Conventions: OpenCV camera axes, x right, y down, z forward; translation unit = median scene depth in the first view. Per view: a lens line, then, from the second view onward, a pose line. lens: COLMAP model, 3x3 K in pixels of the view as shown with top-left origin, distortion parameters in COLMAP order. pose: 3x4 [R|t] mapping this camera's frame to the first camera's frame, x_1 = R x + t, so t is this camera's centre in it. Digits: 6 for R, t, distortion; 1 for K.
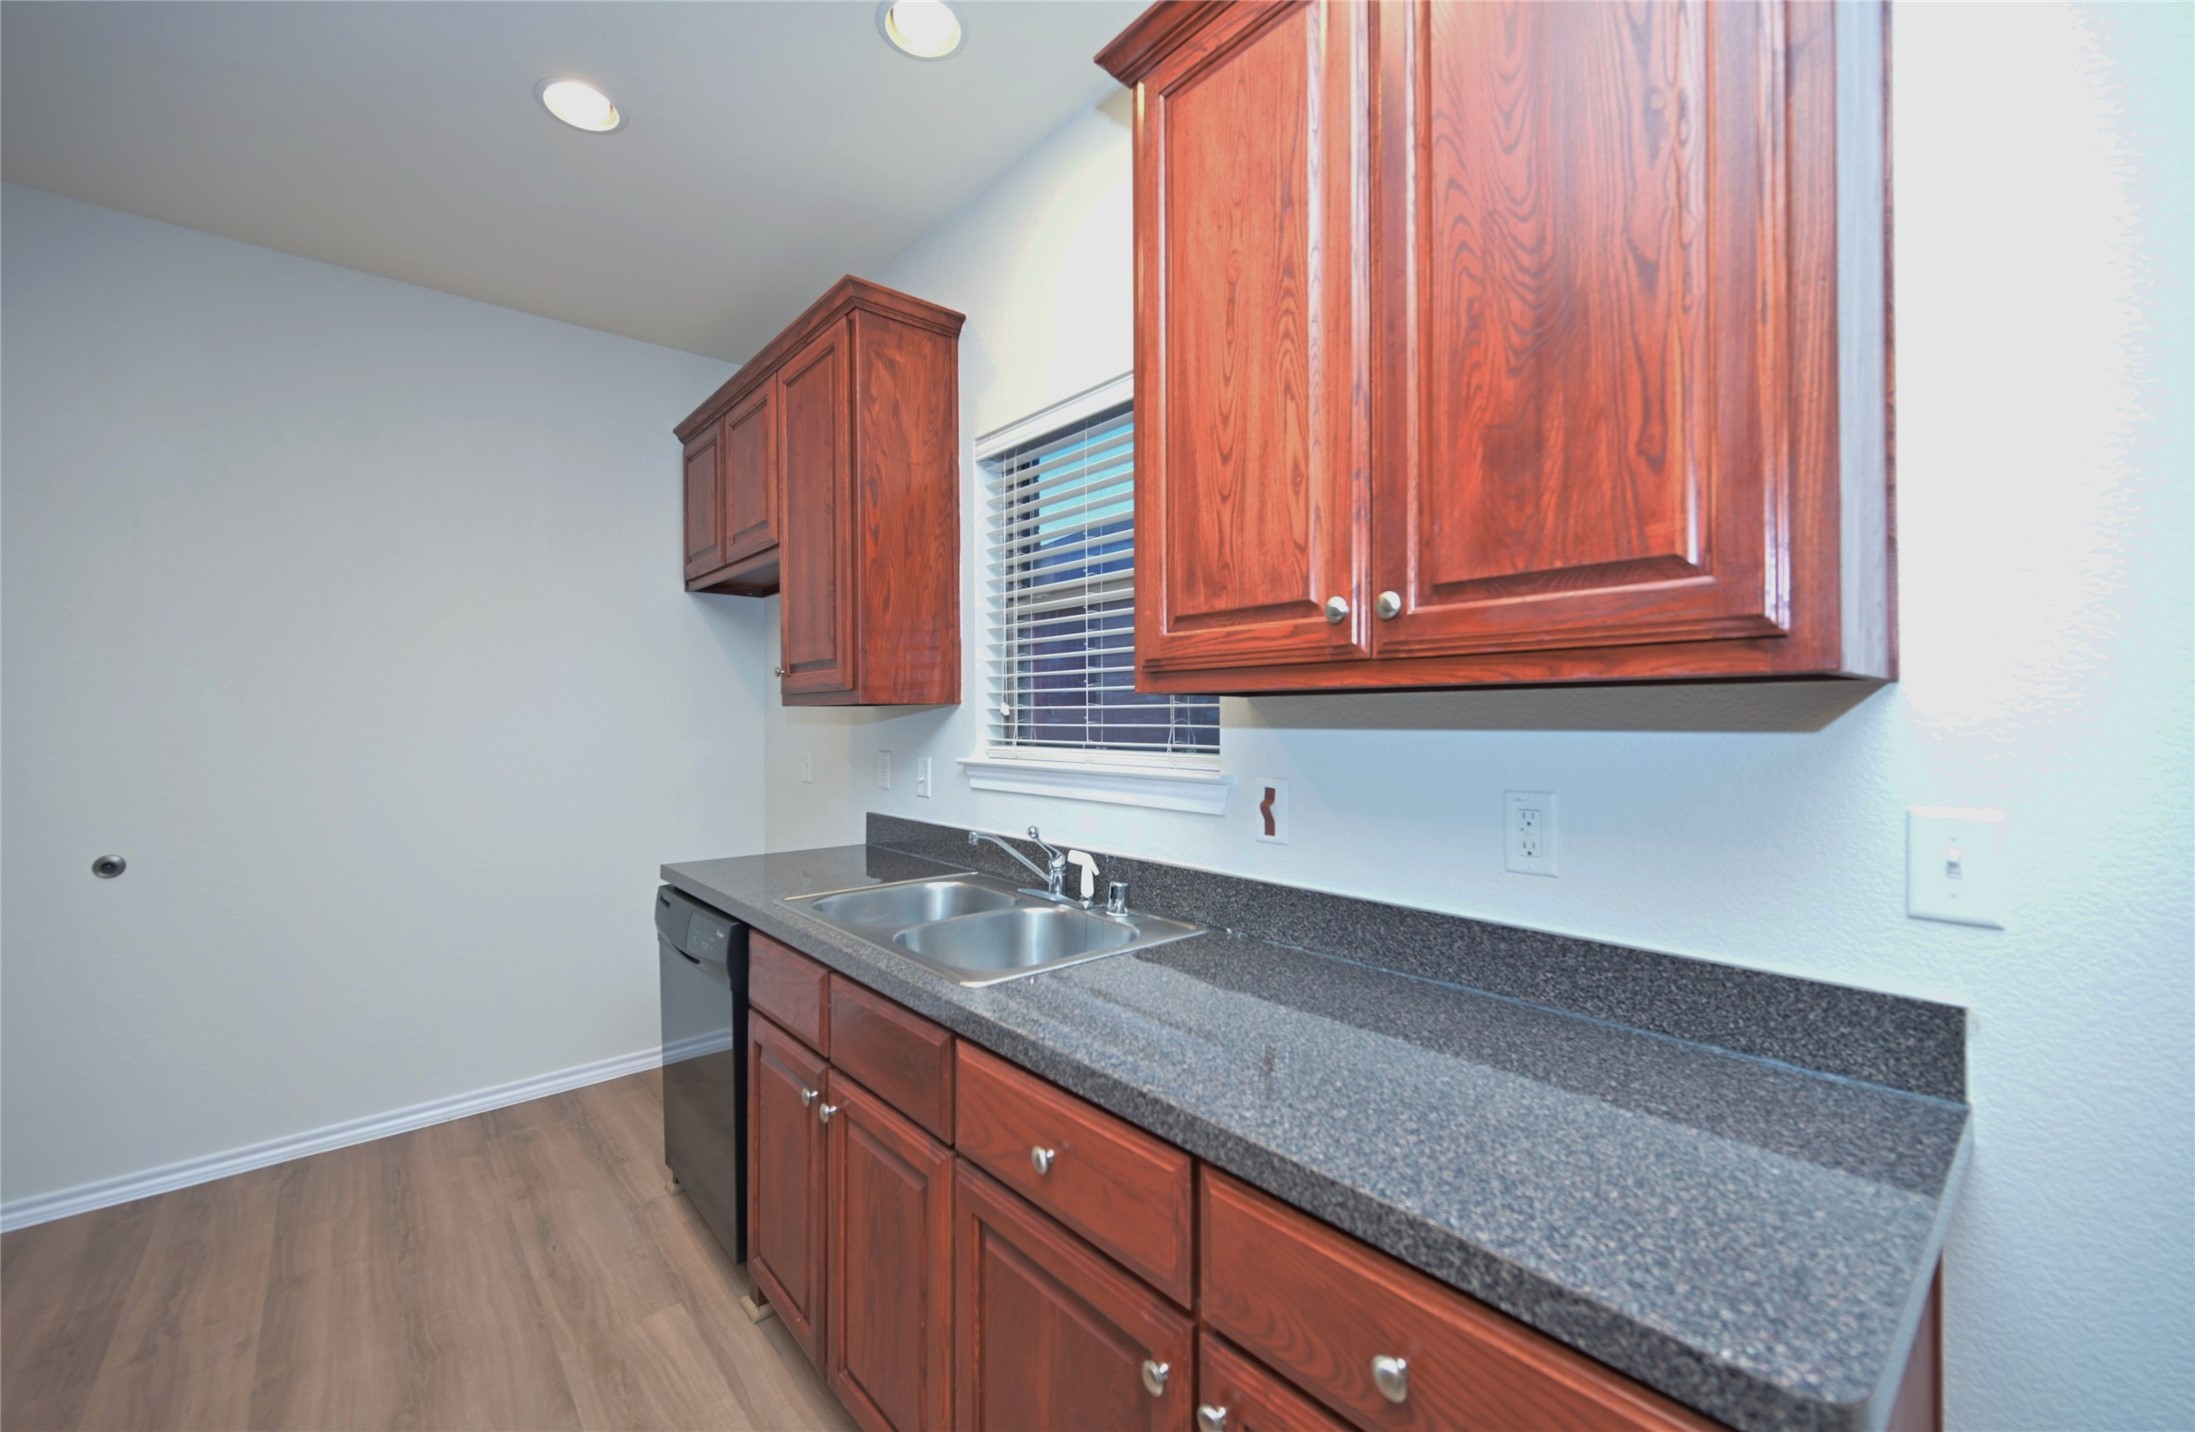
lens RADIAL K [[862.8, 0, 1110.1], [0, 862.8, 716.7], [0, 0, 1]] dist [0.000643, -0.001739]
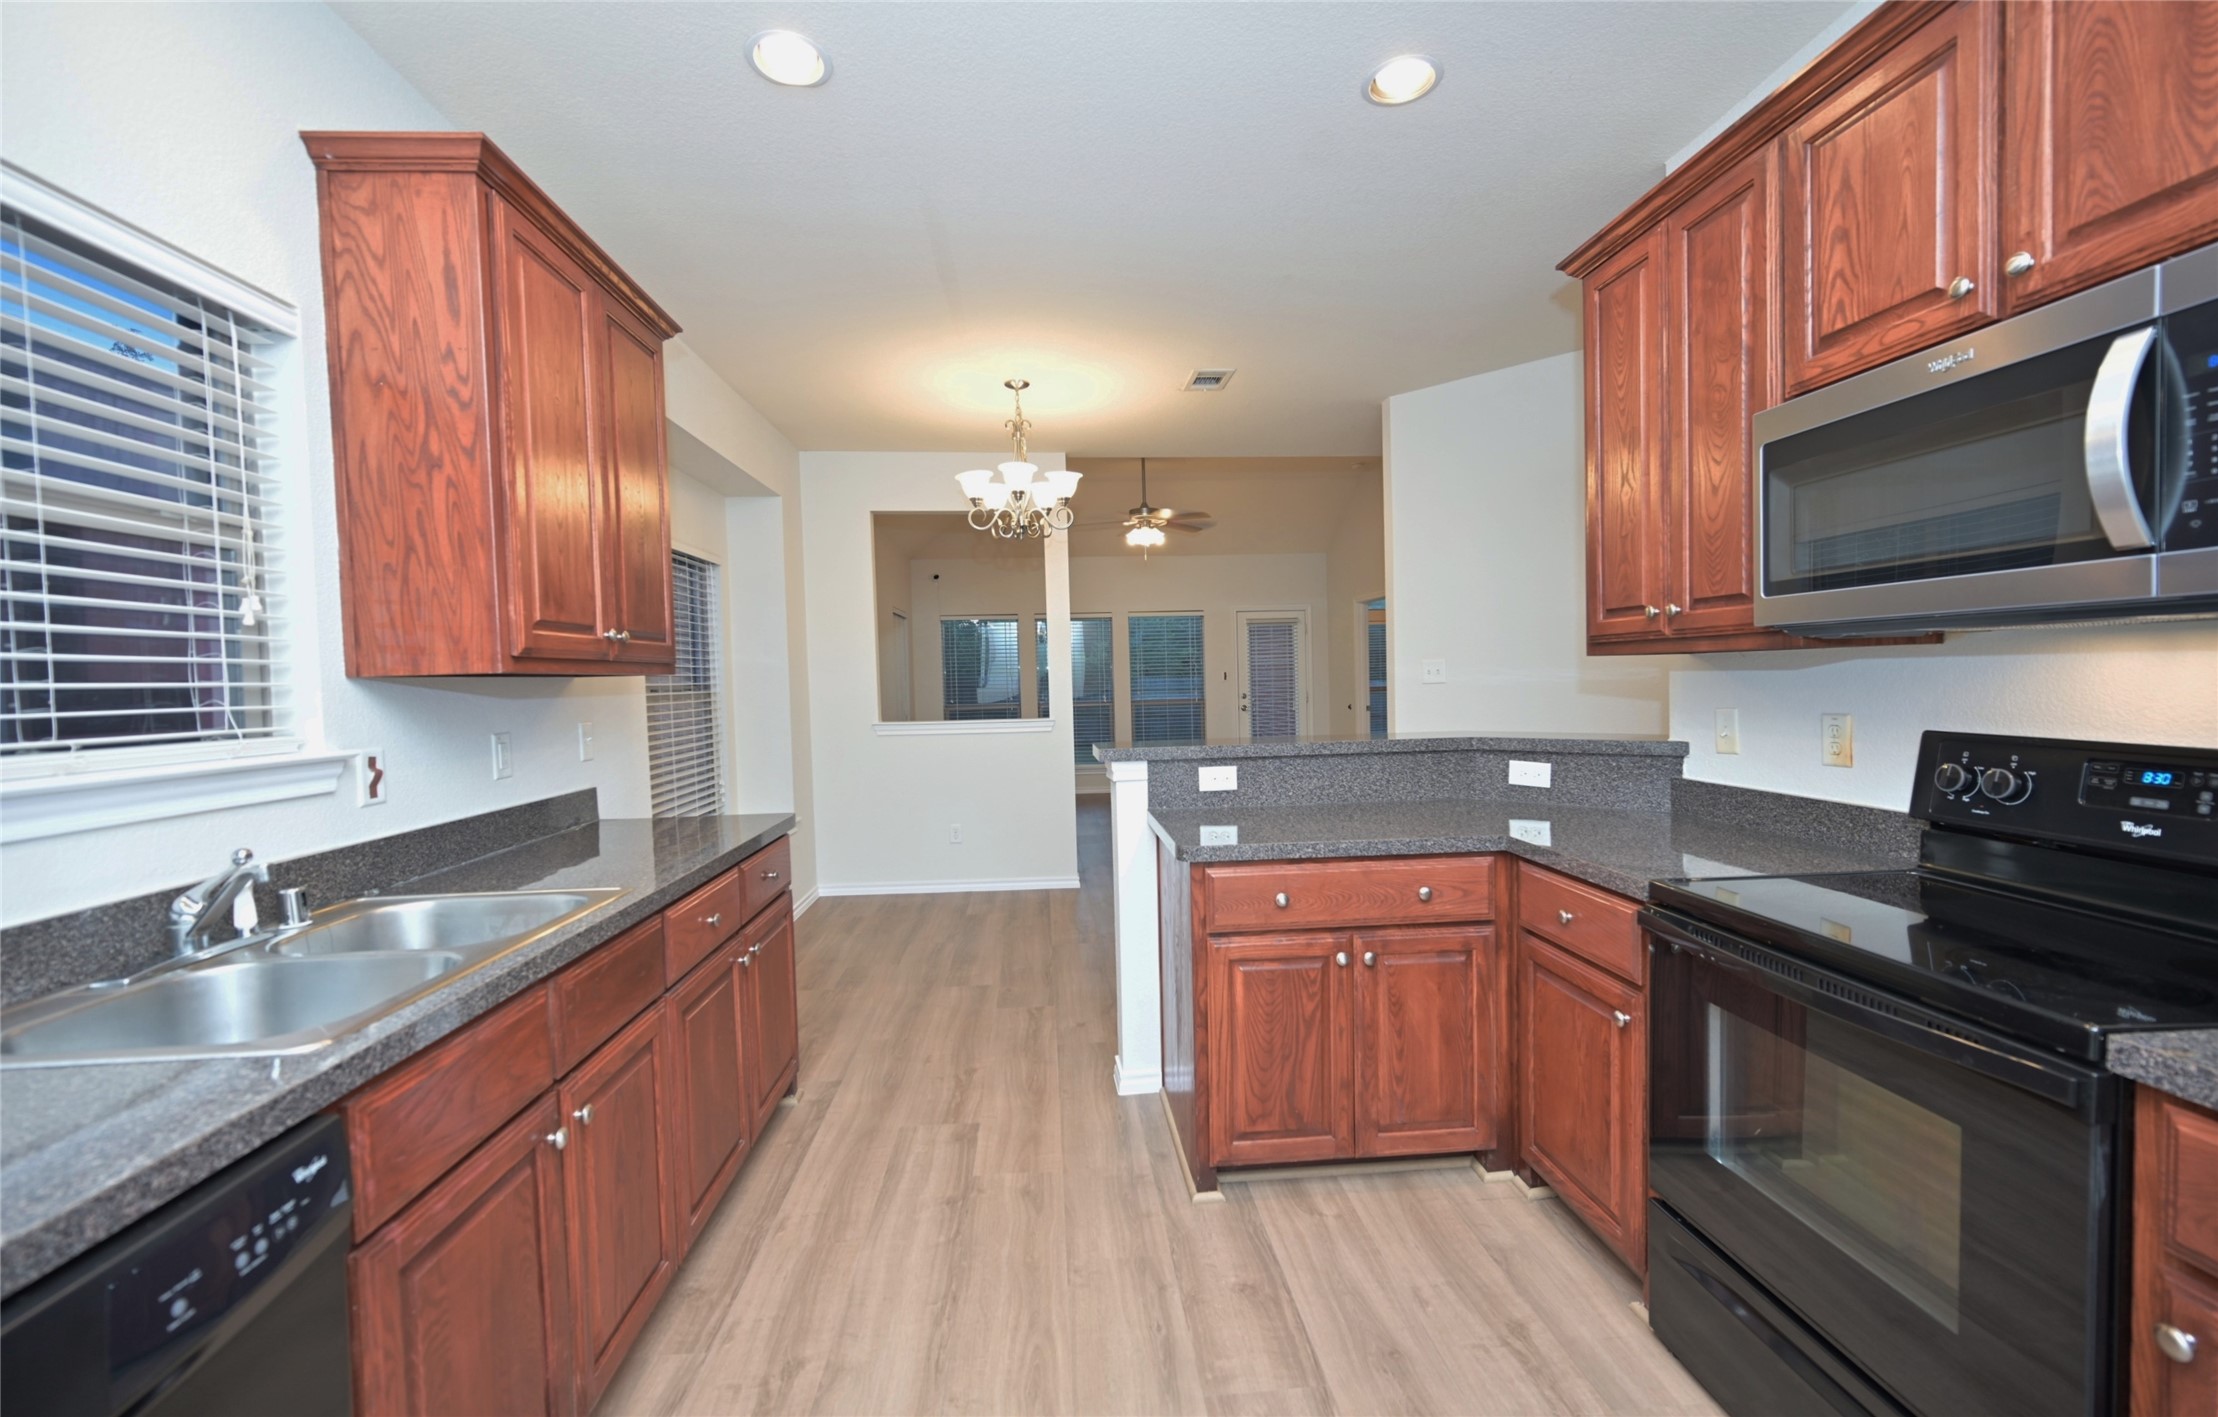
lens RADIAL K [[911.8, 0, 1100.3], [0, 911.8, 706.0], [0, 0, 1]] dist [0.006935, -0.001527]
pose [[-0.792625, 0.007200, 0.609666, -1.119355], [0.031872, 0.999052, 0.029639, 0.008708], [-0.608875, 0.042924, -0.792104, 1.161887]]
